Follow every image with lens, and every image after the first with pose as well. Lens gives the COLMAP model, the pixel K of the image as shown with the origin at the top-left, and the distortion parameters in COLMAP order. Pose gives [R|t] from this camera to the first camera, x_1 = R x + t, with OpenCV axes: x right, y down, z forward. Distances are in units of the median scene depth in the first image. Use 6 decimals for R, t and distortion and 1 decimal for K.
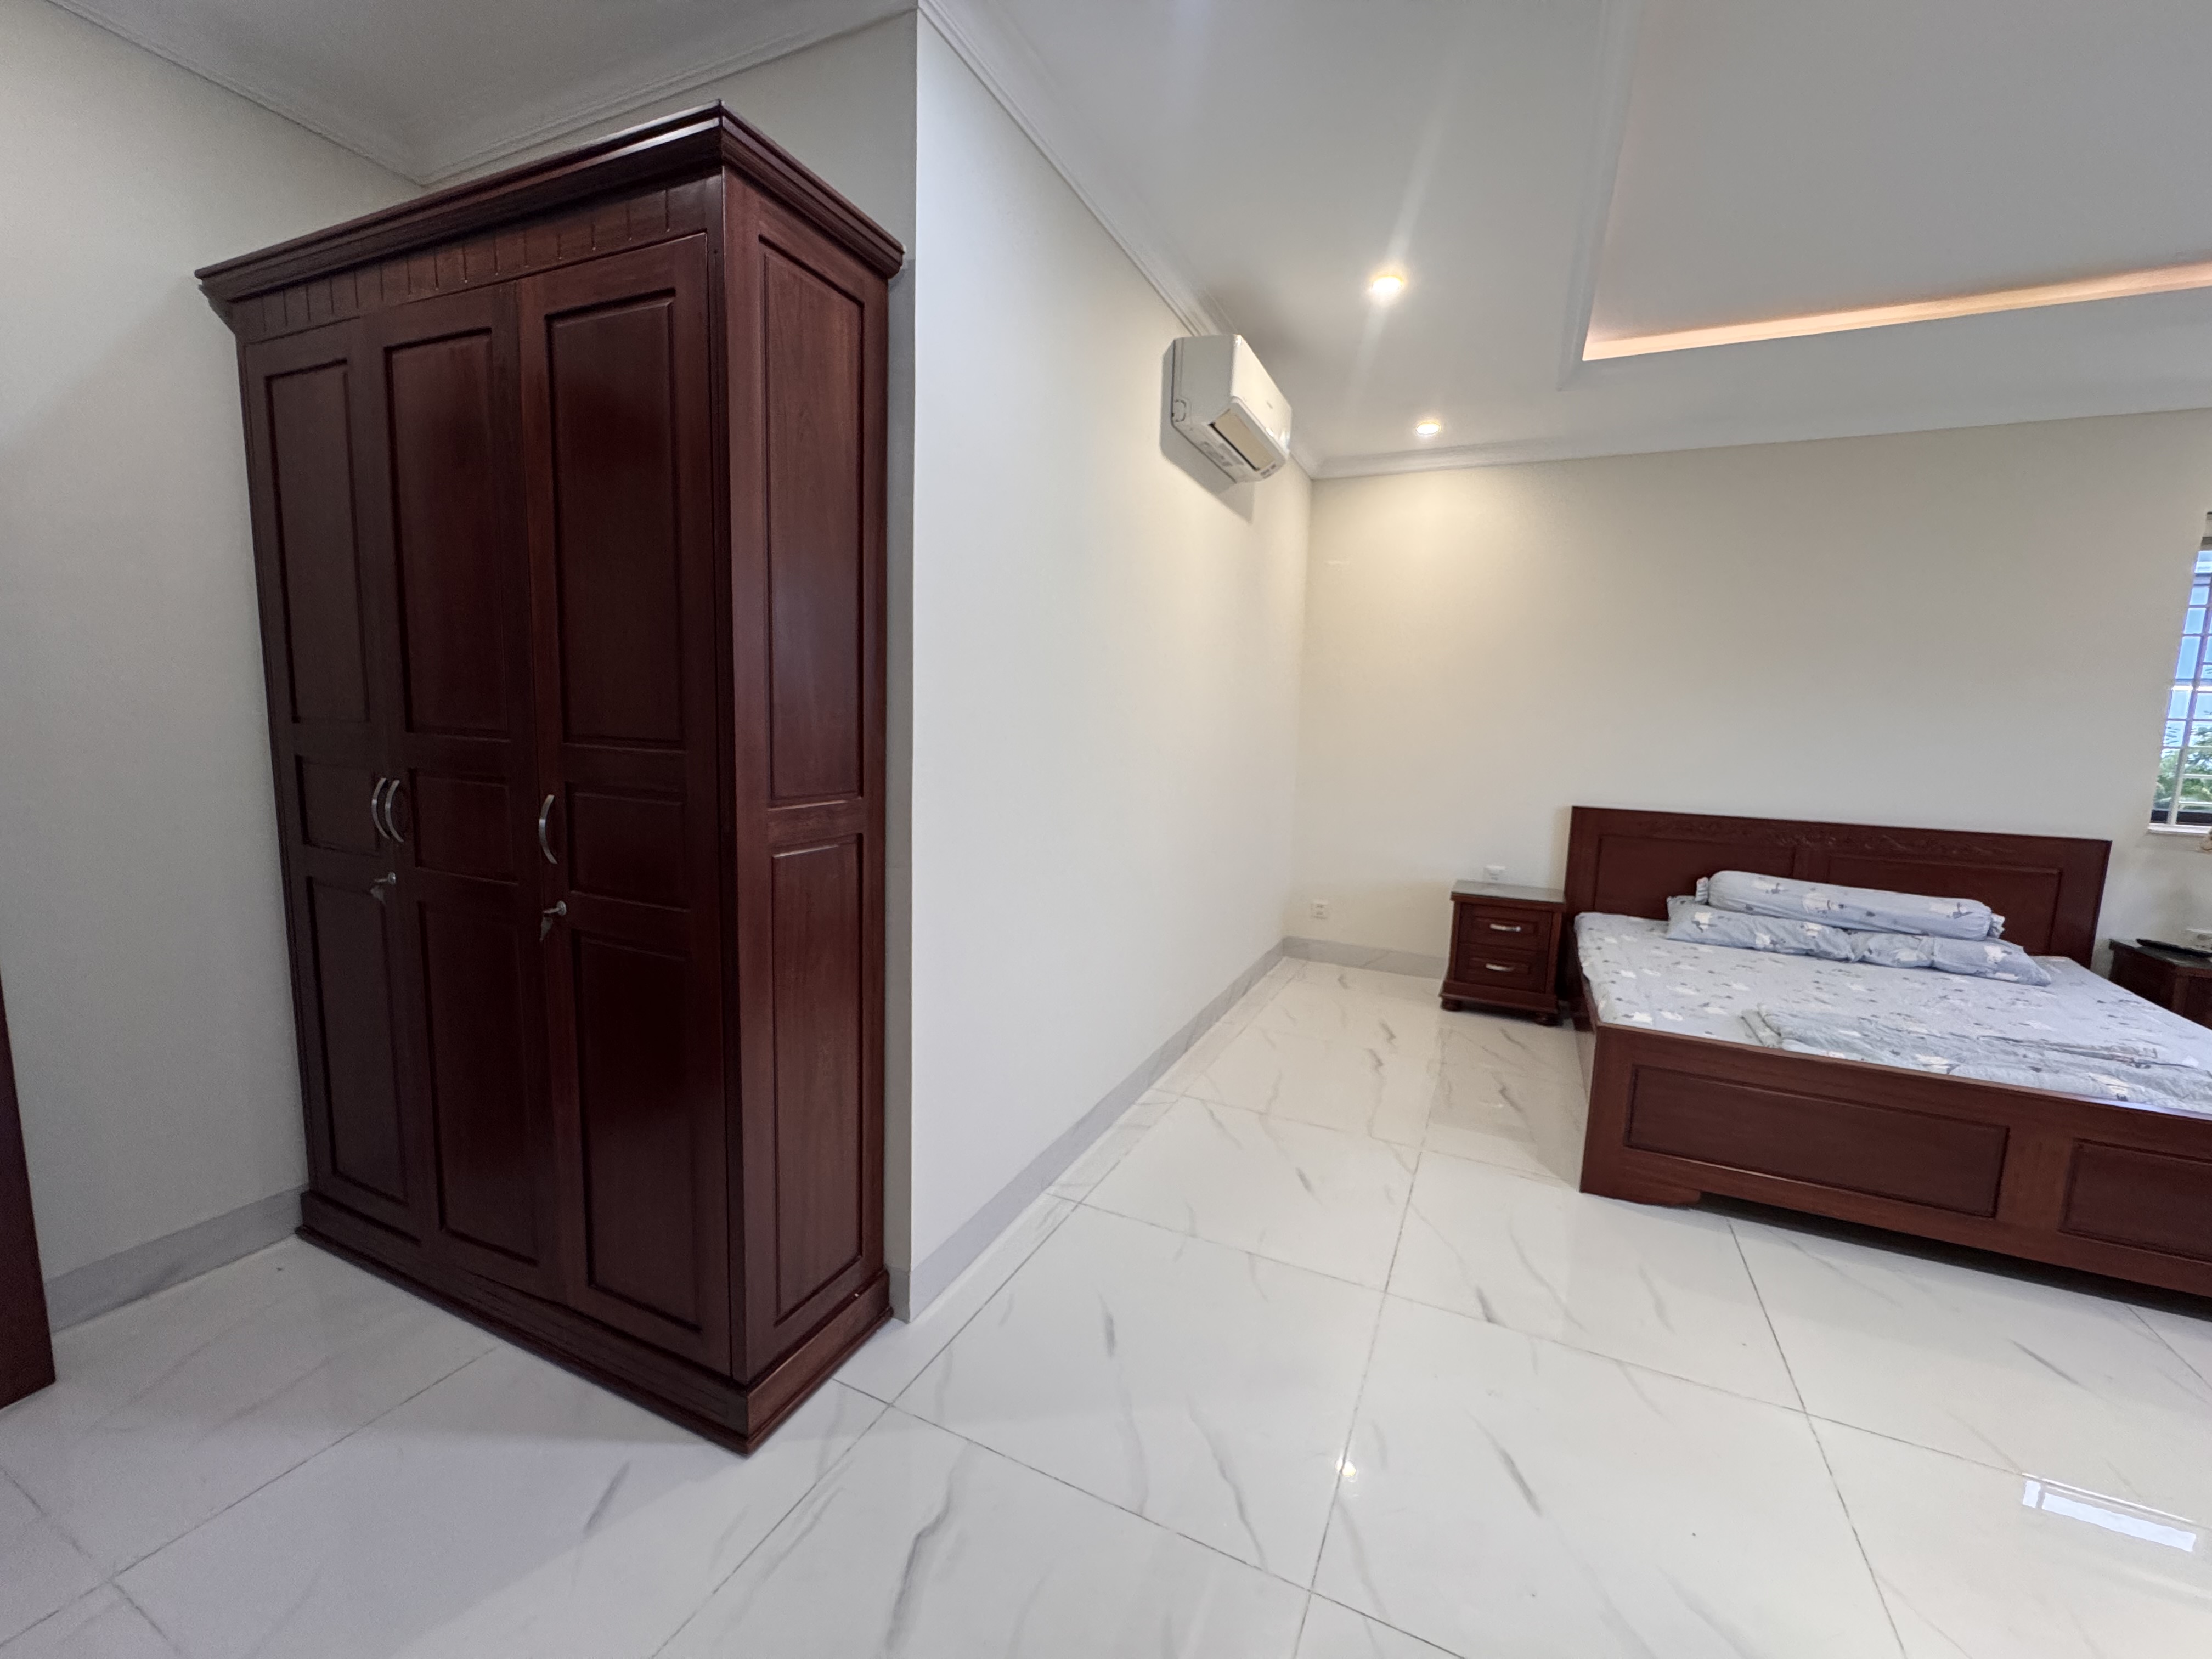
lens RADIAL K [[890.4, 0, 1106.0], [0, 890.4, 829.5], [0, 0, 1]] dist [-0.000293, 0.000086]
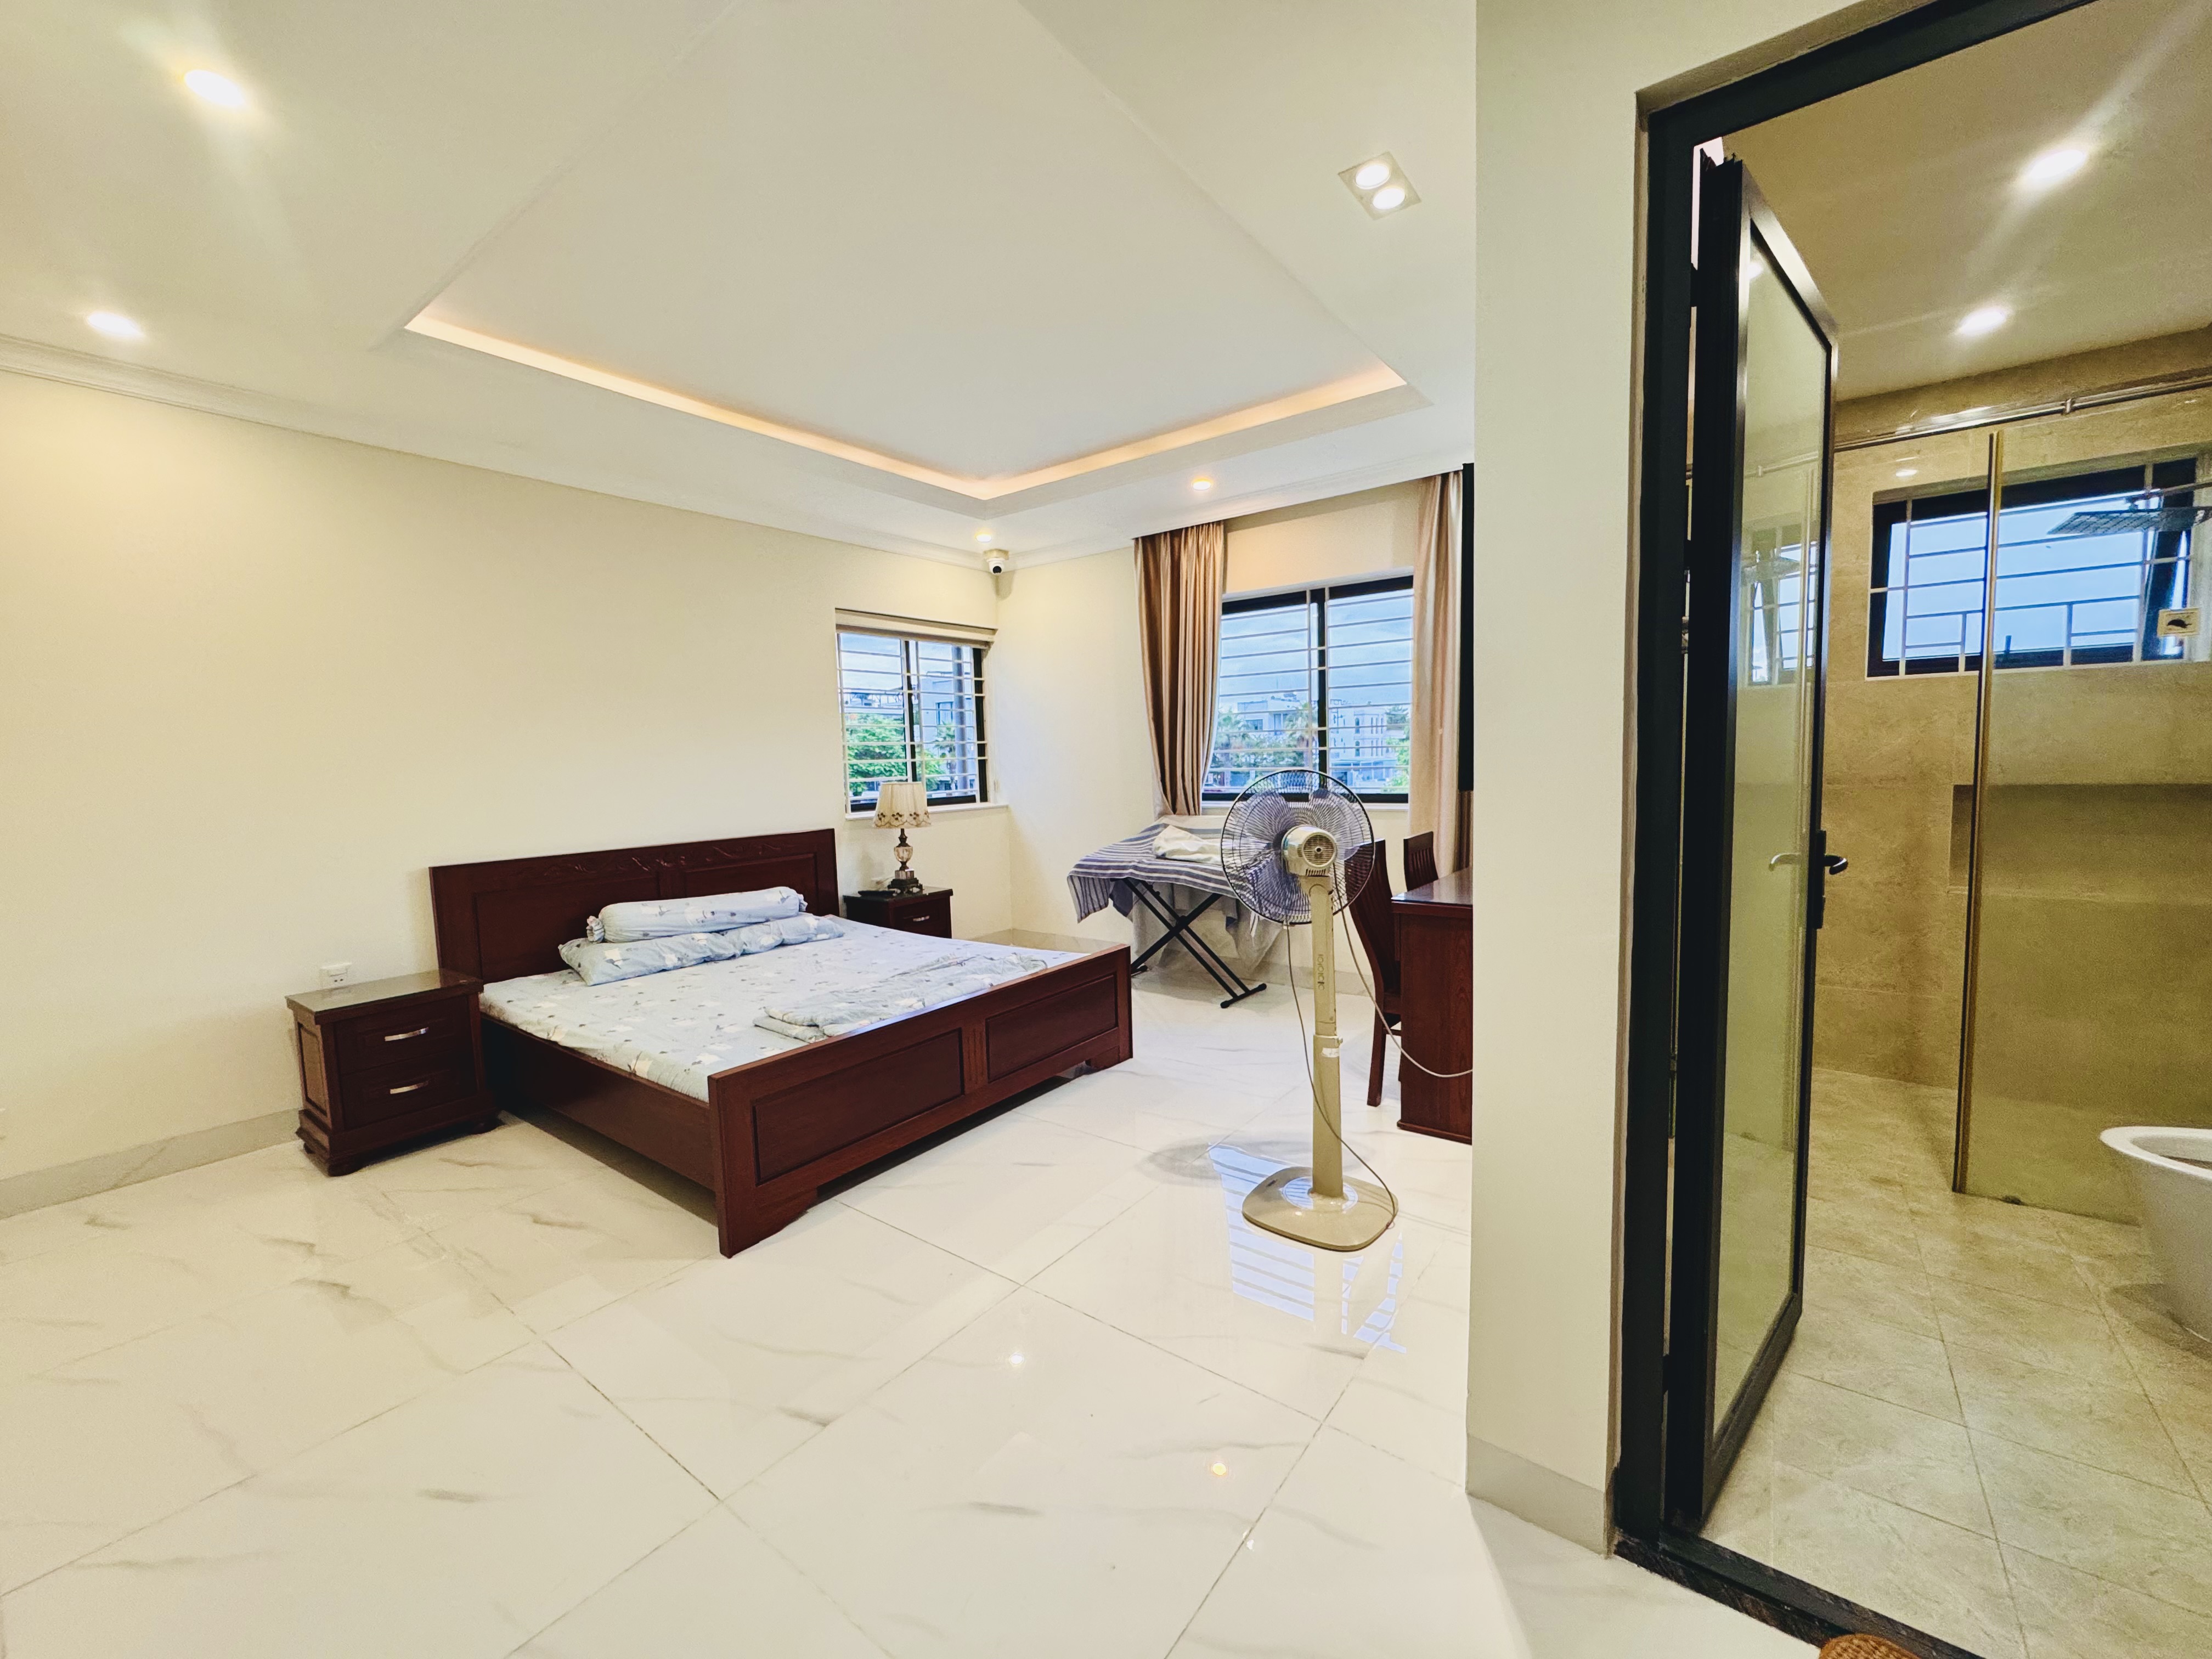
lens RADIAL K [[890.4, 0, 1106.0], [0, 890.4, 829.5], [0, 0, 1]] dist [-0.000293, 0.000086]
pose [[0.213166, -0.119885, 0.969633, -0.171685], [0.159414, 0.983411, 0.086543, -0.039807], [-0.963923, 0.136125, 0.228741, 0.245486]]
